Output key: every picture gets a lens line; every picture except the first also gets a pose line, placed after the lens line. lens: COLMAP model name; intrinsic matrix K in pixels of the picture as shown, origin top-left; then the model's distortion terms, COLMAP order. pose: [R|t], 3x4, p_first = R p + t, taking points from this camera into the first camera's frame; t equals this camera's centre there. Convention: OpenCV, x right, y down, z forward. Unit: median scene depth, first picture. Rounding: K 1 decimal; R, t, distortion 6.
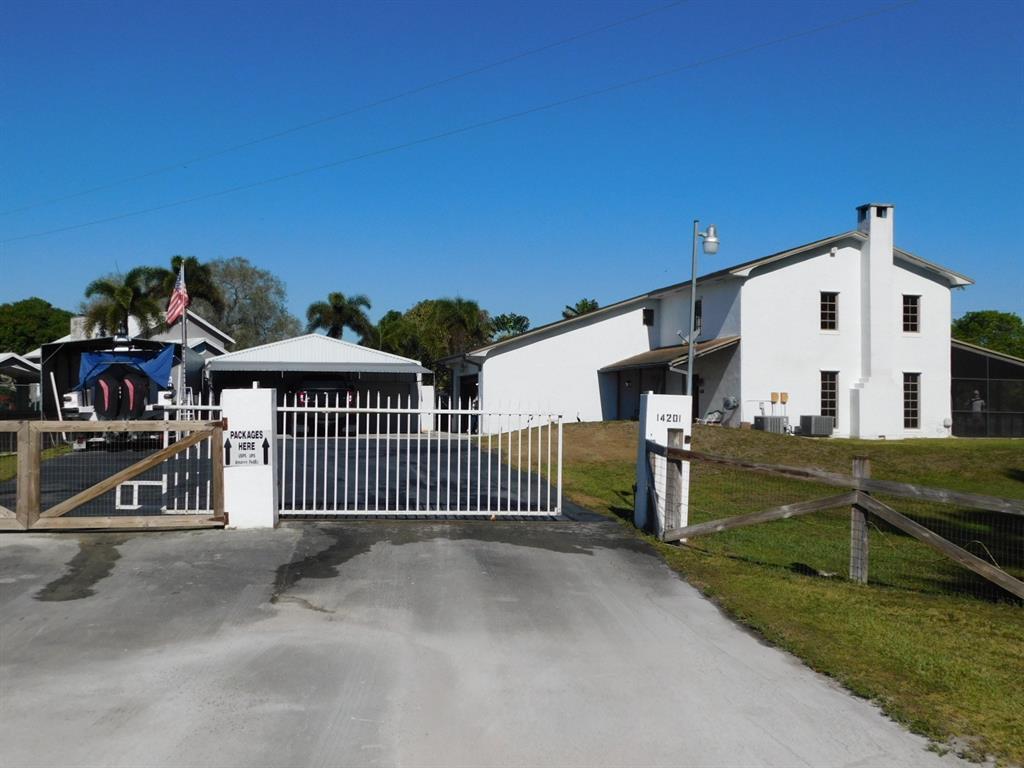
lens RADIAL K [[1082.3, 0, 512.6], [0, 1082.3, 387.1], [0, 0, 1]] dist [0.000765, 0.000000]
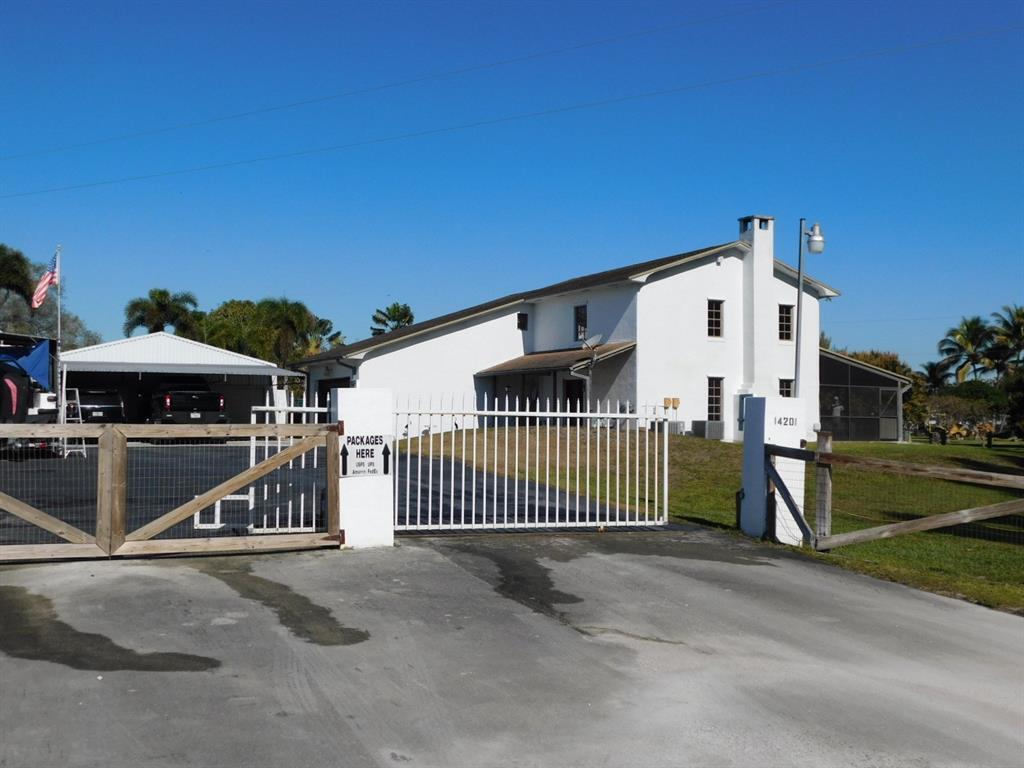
lens RADIAL K [[1082.3, 0, 513.0], [0, 1082.3, 374.6], [0, 0, 1]] dist [0.000765, 0.000000]
pose [[0.975261, 0.009070, 0.220872, -0.138390], [-0.005243, 0.999826, -0.017908, 0.002530], [-0.220996, 0.016307, 0.975138, 0.051322]]
